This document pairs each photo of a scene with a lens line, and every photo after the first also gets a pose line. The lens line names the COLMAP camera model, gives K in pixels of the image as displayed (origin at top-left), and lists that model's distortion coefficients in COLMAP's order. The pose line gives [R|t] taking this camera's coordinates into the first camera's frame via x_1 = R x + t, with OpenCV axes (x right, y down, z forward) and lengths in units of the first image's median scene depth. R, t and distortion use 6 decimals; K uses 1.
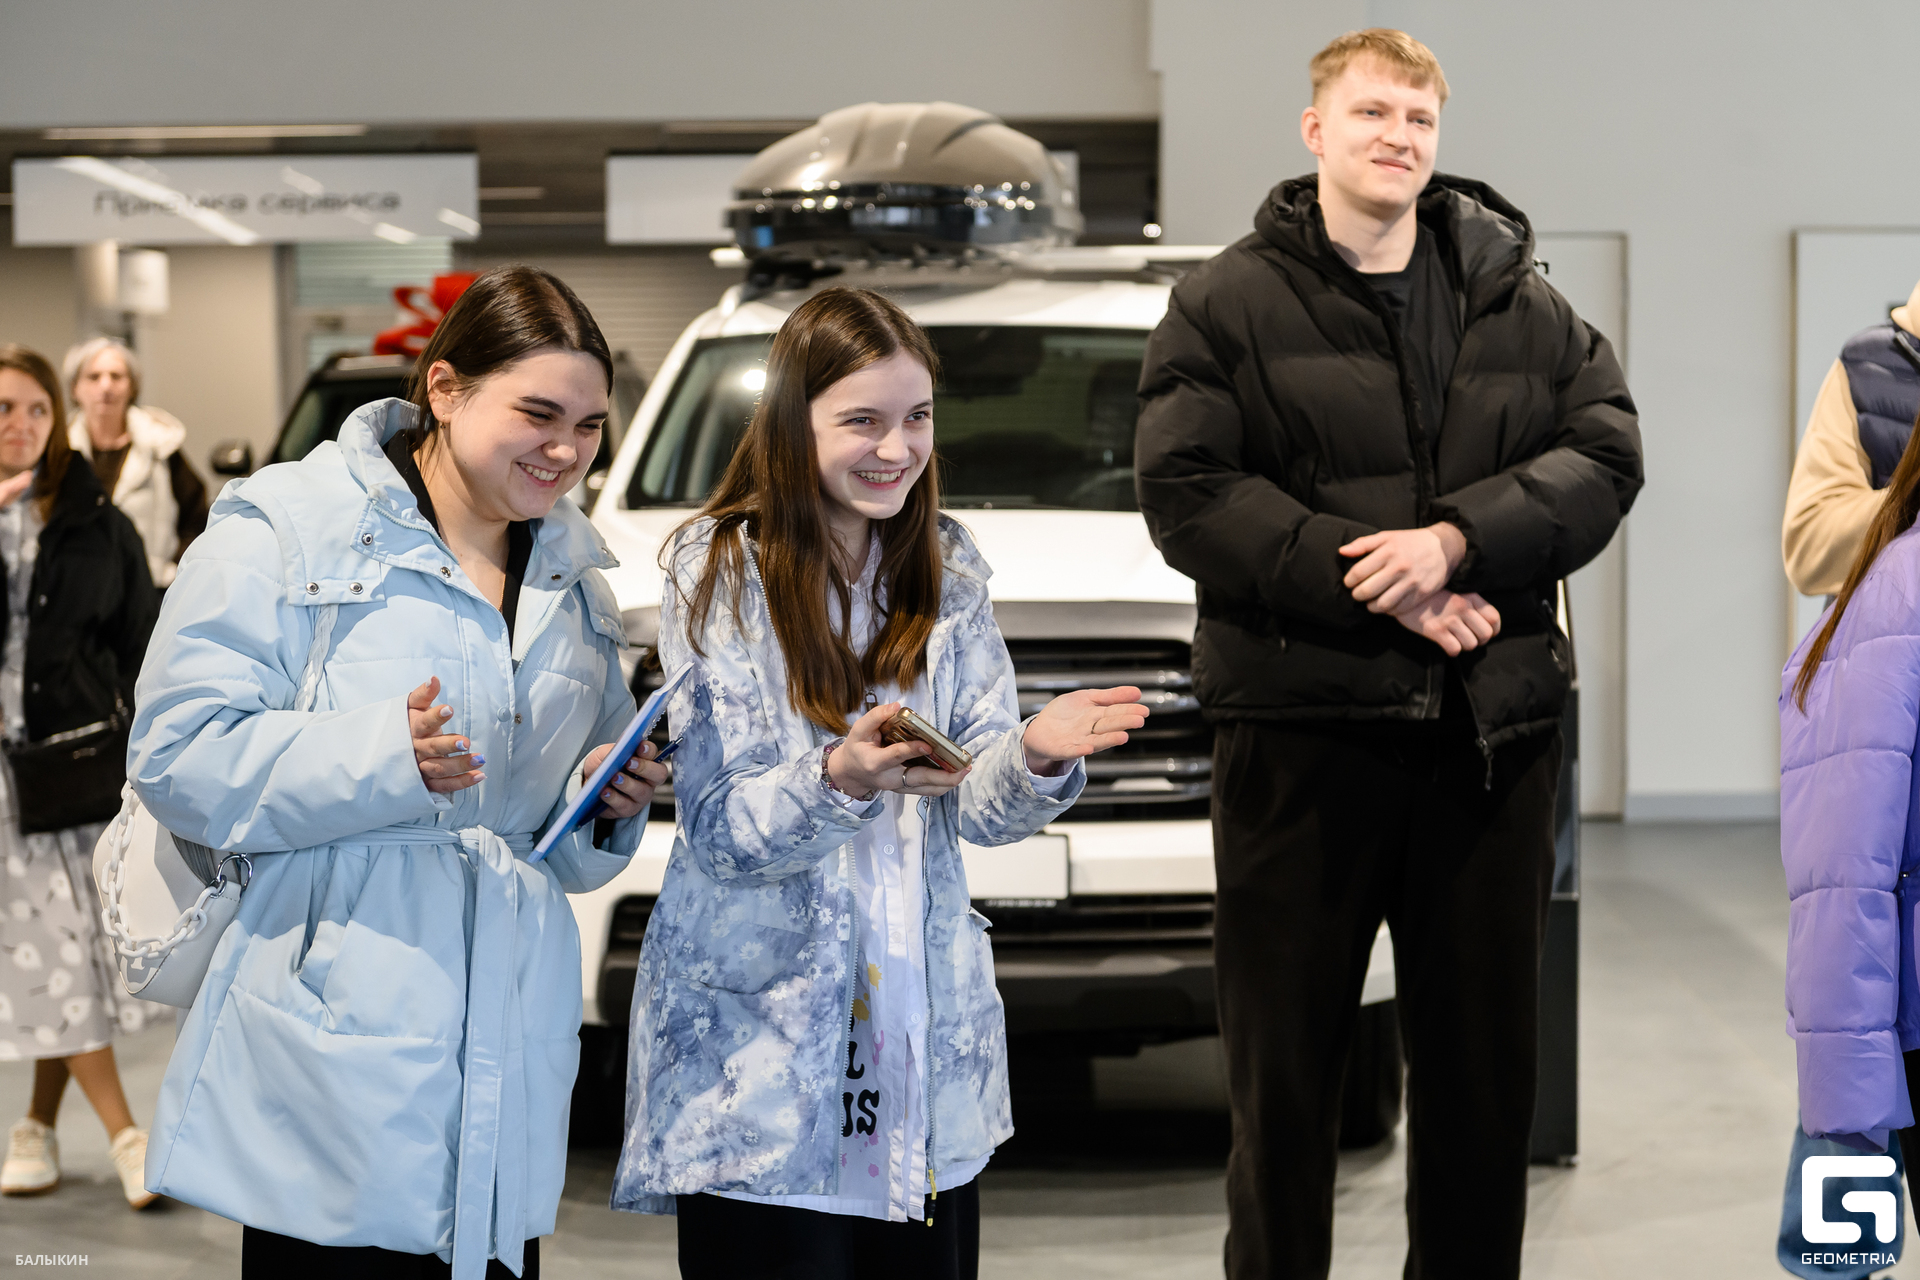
lens RADIAL K [[3572.4, 0, 960.0], [0, 3572.4, 640.0], [0, 0, 1]] dist [0.038914, 0.118410]
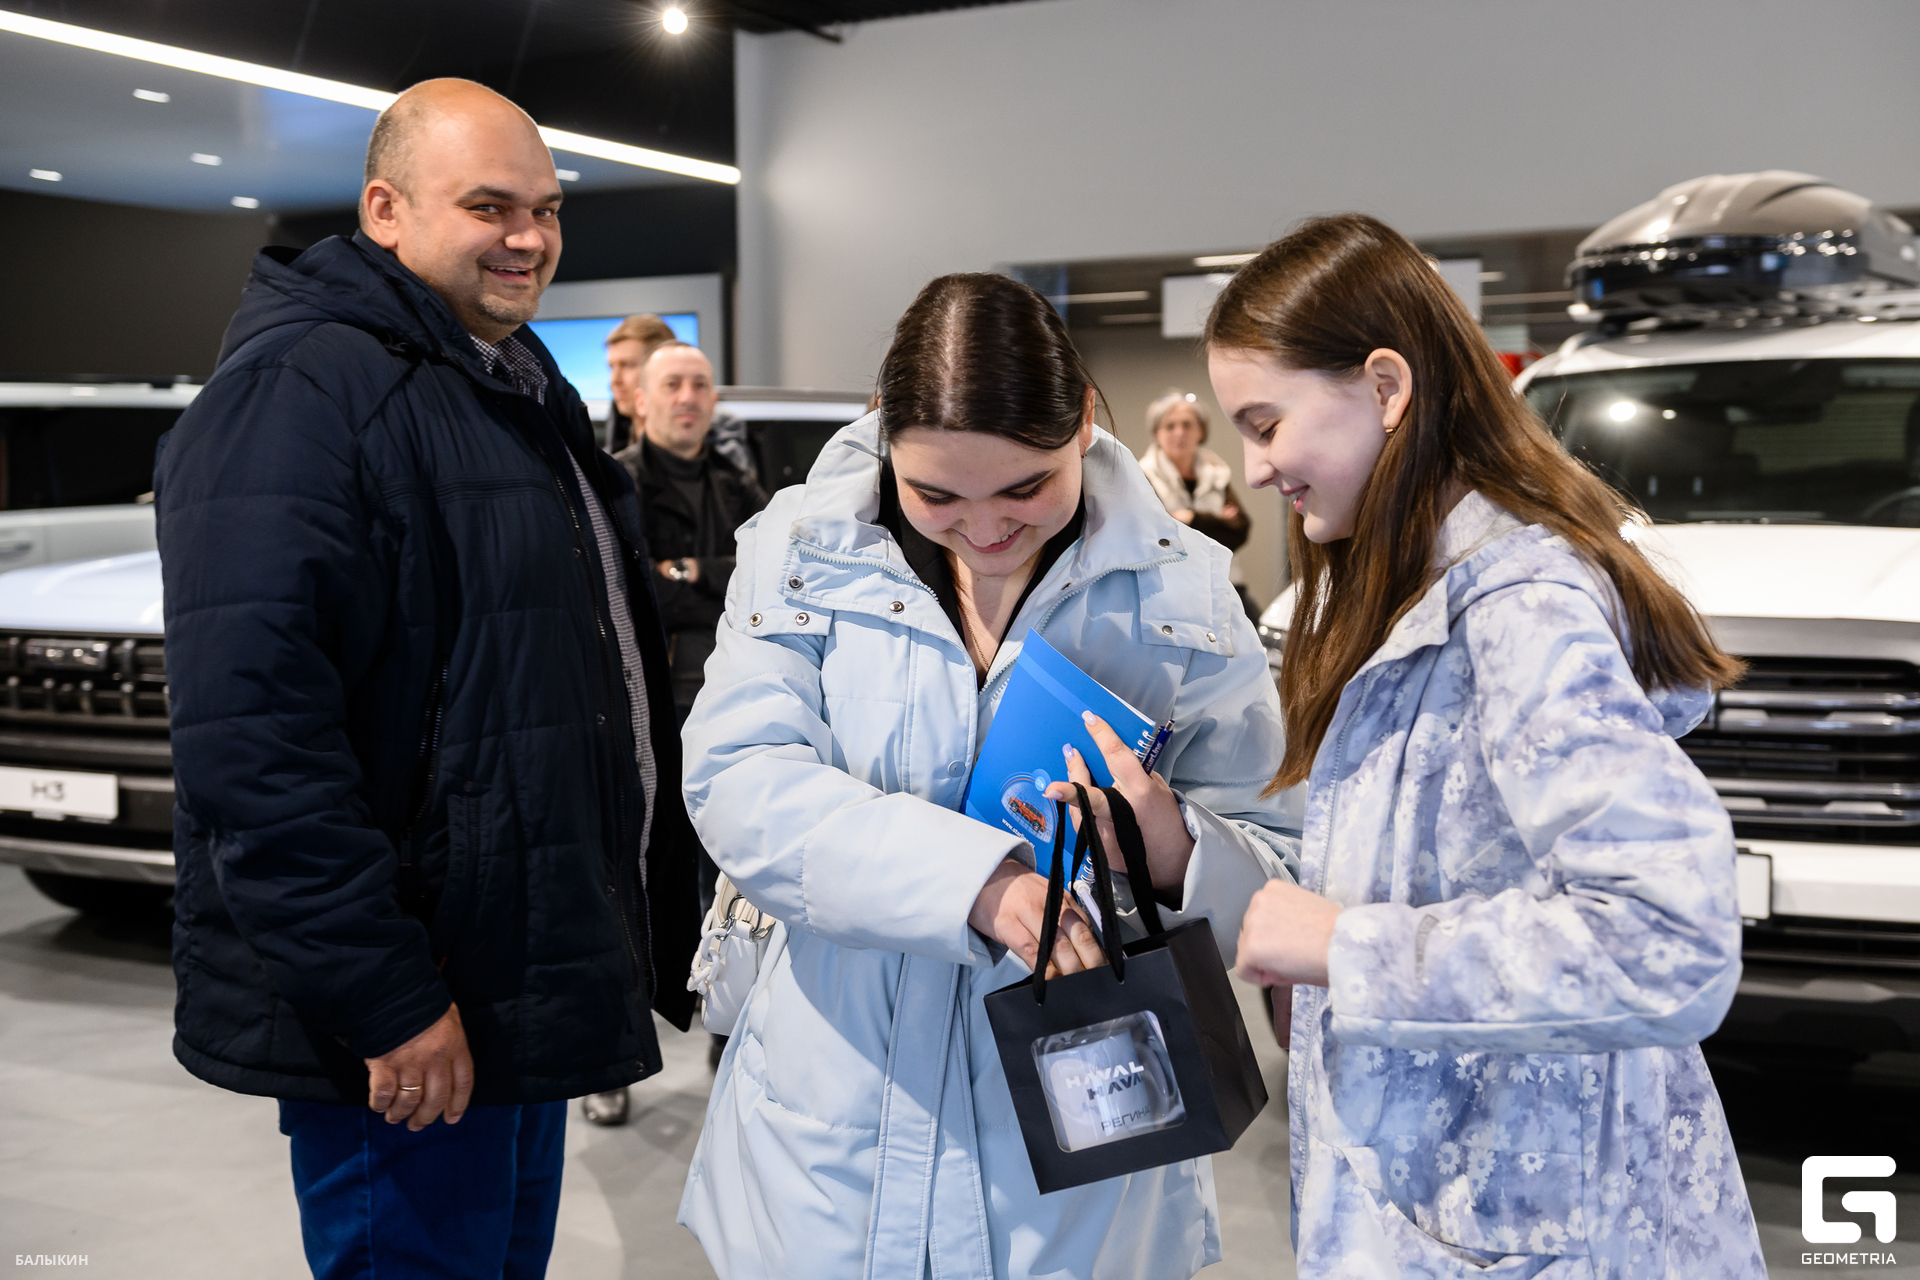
lens RADIAL K [[2095.1, 0, 960.0], [0, 2095.1, 667.8], [0, 0, 1]] dist [0.017610, 0.022618]
pose [[0.900215, 0.029441, -0.434449, 0.060640], [-0.011490, 0.998970, 0.043888, -0.016316], [0.435293, -0.034517, 0.899627, 0.280679]]
